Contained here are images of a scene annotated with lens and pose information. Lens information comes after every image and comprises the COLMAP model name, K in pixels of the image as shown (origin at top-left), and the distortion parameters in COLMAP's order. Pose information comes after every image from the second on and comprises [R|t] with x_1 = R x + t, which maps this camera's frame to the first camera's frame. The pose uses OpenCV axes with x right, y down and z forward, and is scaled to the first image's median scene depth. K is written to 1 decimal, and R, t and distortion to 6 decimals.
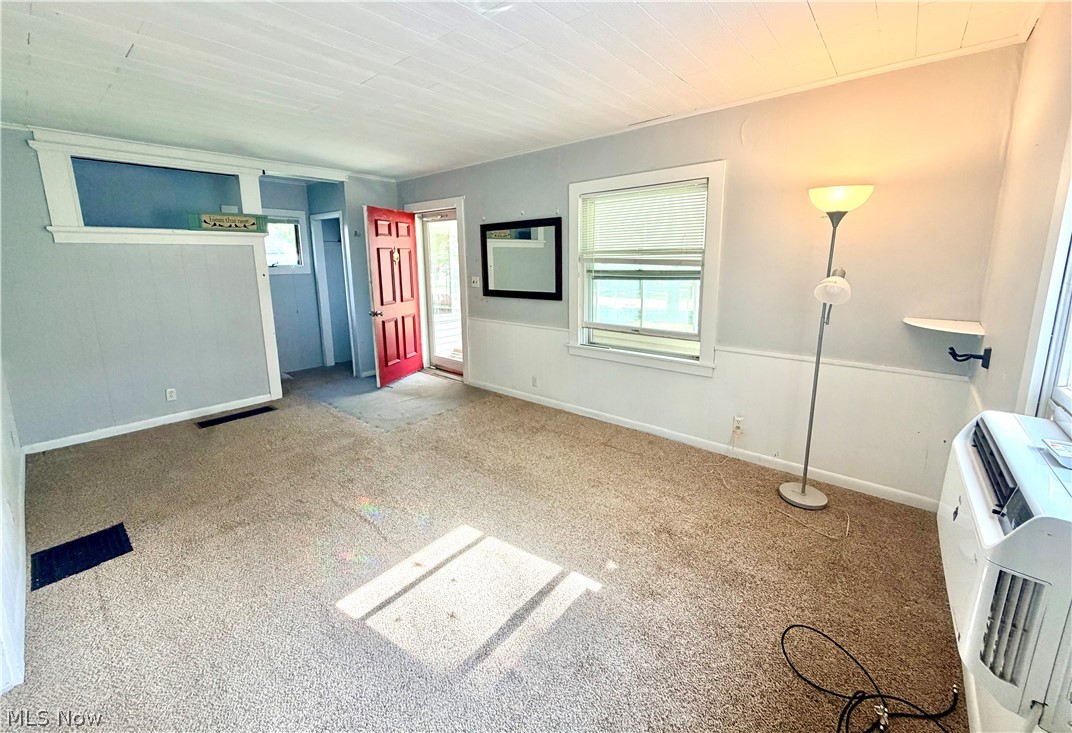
lens RADIAL K [[424.4, 0, 537.2], [0, 424.4, 336.9], [0, 0, 1]] dist [-0.011042, 0.000030]
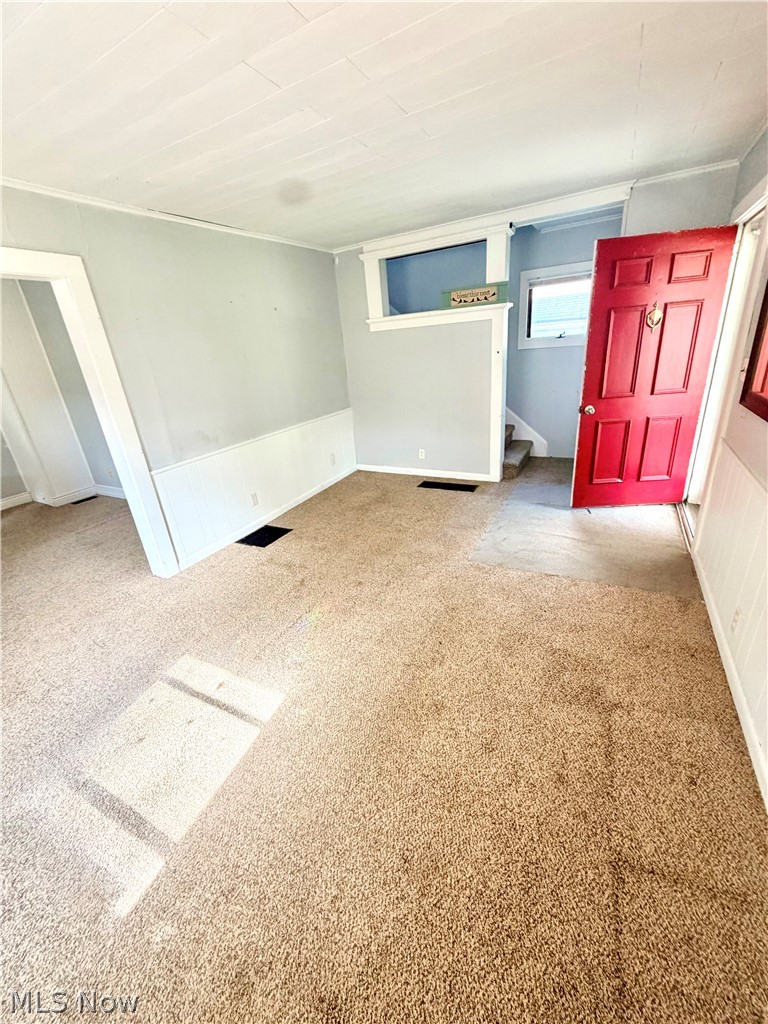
lens RADIAL K [[409.1, 0, 385.2], [0, 409.1, 509.9], [0, 0, 1]] dist [-0.000564, 0.000310]
pose [[0.208816, 0.361895, -0.908530, 0.297658], [-0.098660, 0.932067, 0.348594, -0.129062], [0.972966, 0.016843, 0.230335, 0.634964]]
